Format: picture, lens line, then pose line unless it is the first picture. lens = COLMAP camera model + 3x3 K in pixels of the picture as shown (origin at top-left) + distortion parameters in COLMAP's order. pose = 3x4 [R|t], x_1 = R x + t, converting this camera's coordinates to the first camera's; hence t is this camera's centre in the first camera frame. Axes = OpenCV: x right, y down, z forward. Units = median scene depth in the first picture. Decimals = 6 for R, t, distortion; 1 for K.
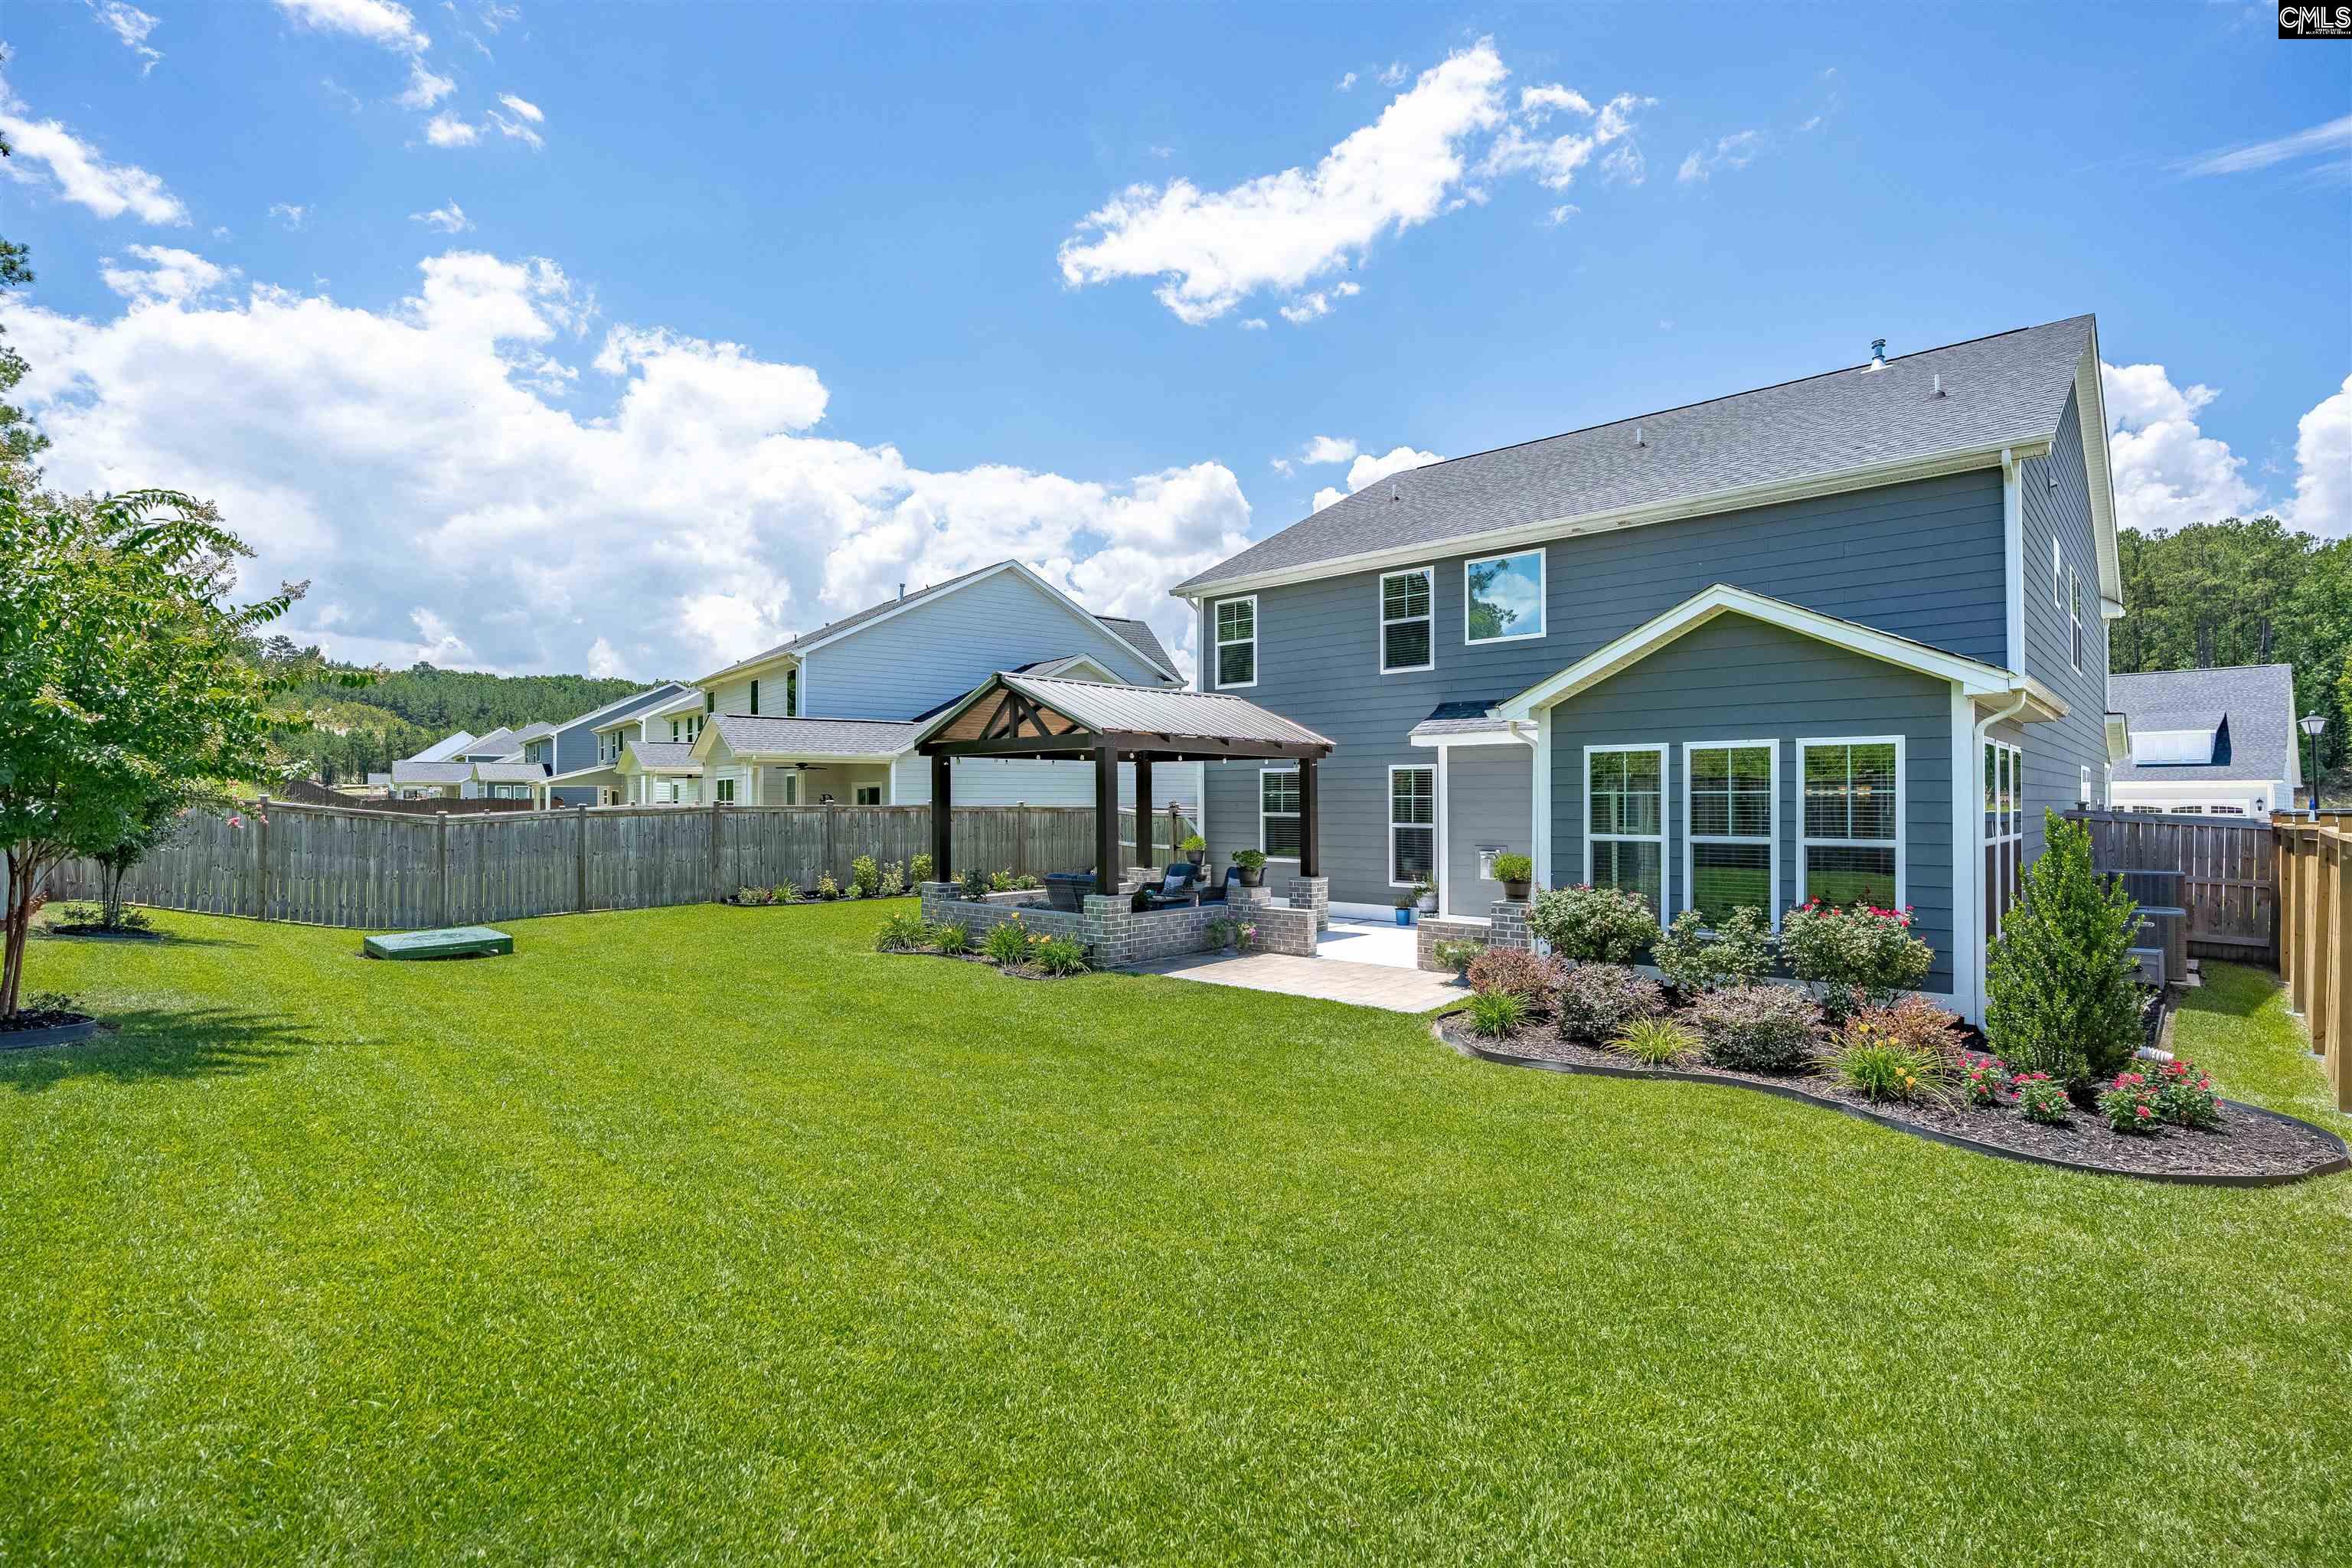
lens RADIAL K [[1106.6, 0, 1162.0], [0, 1106.6, 779.8], [0, 0, 1]] dist [-0.040157, 0.020682]
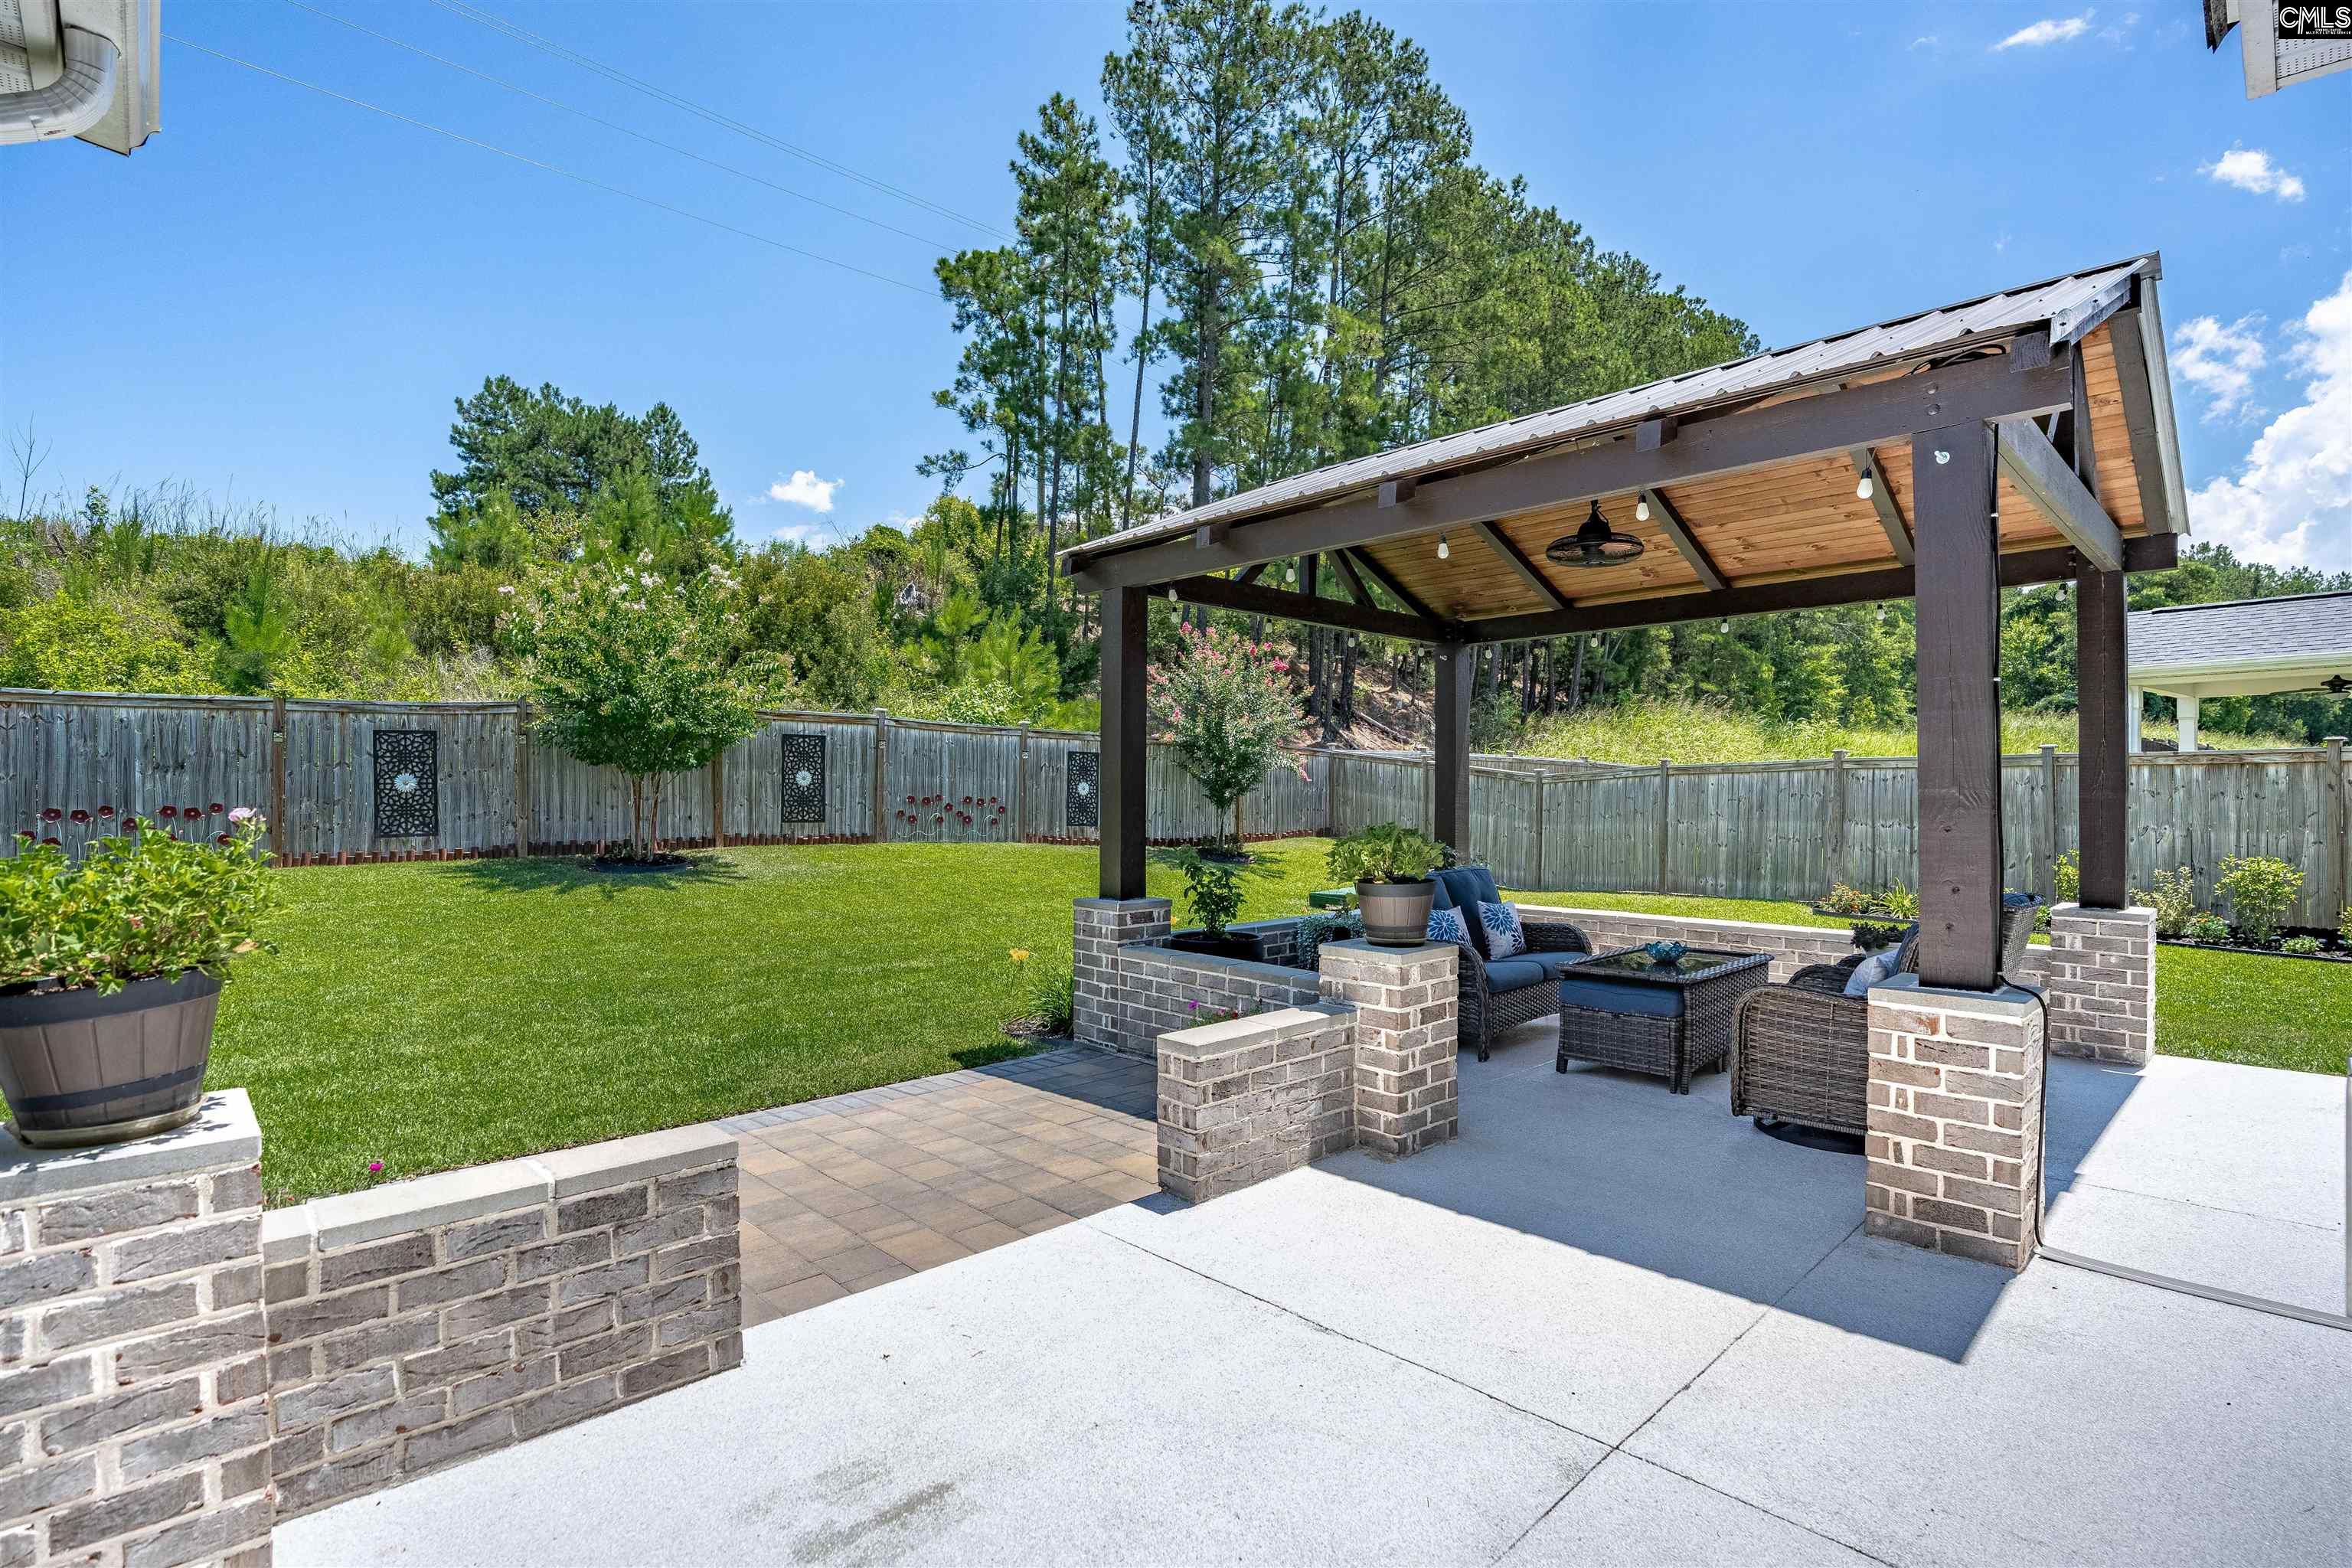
lens RADIAL K [[1106.6, 0, 1162.0], [0, 1106.6, 779.8], [0, 0, 1]] dist [-0.040157, 0.020682]
pose [[-0.047857, -0.006017, -0.998836, 0.349480], [0.014493, 0.999872, -0.006718, 0.045691], [0.998749, -0.014798, -0.047764, 0.820278]]
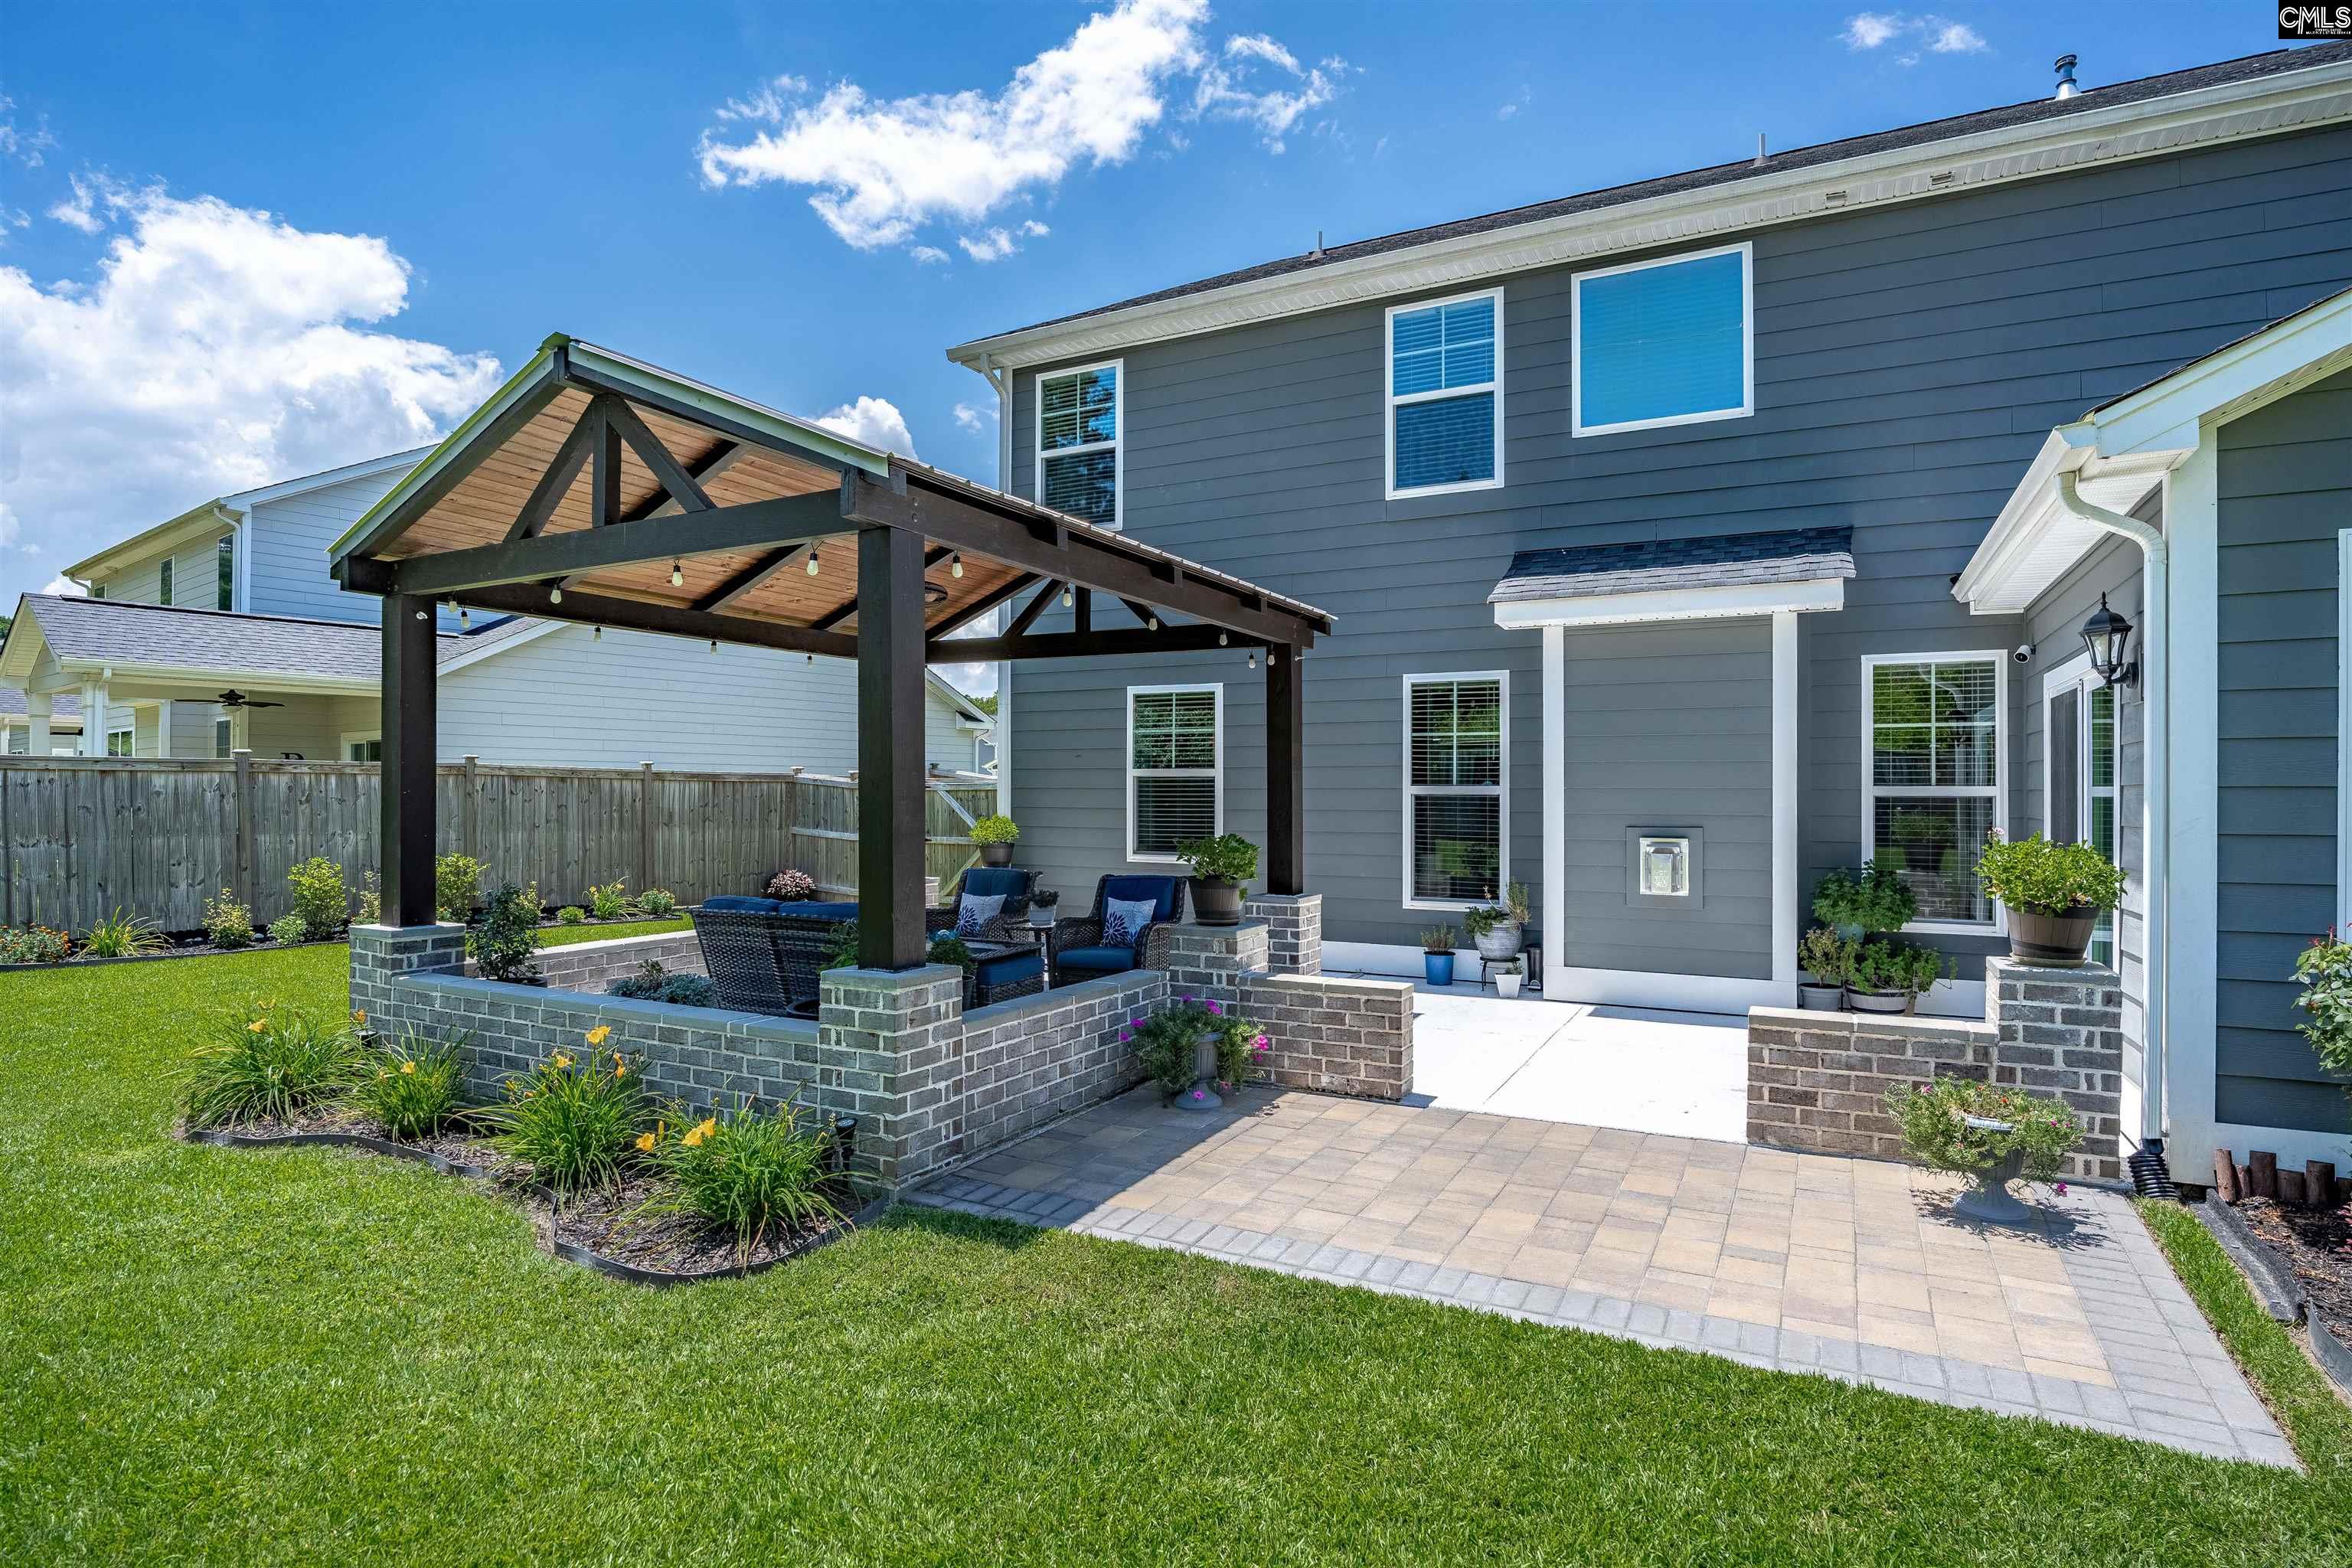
lens RADIAL K [[1224.7, 0, 1176.0], [0, 1224.7, 784.0], [0, 0, 1]] dist [-0.024074, 0.000689]
pose [[0.962379, 0.007438, 0.271608, -0.051882], [-0.010568, 0.999893, 0.010065, 0.033107], [-0.271504, -0.012557, 0.962355, 0.471748]]
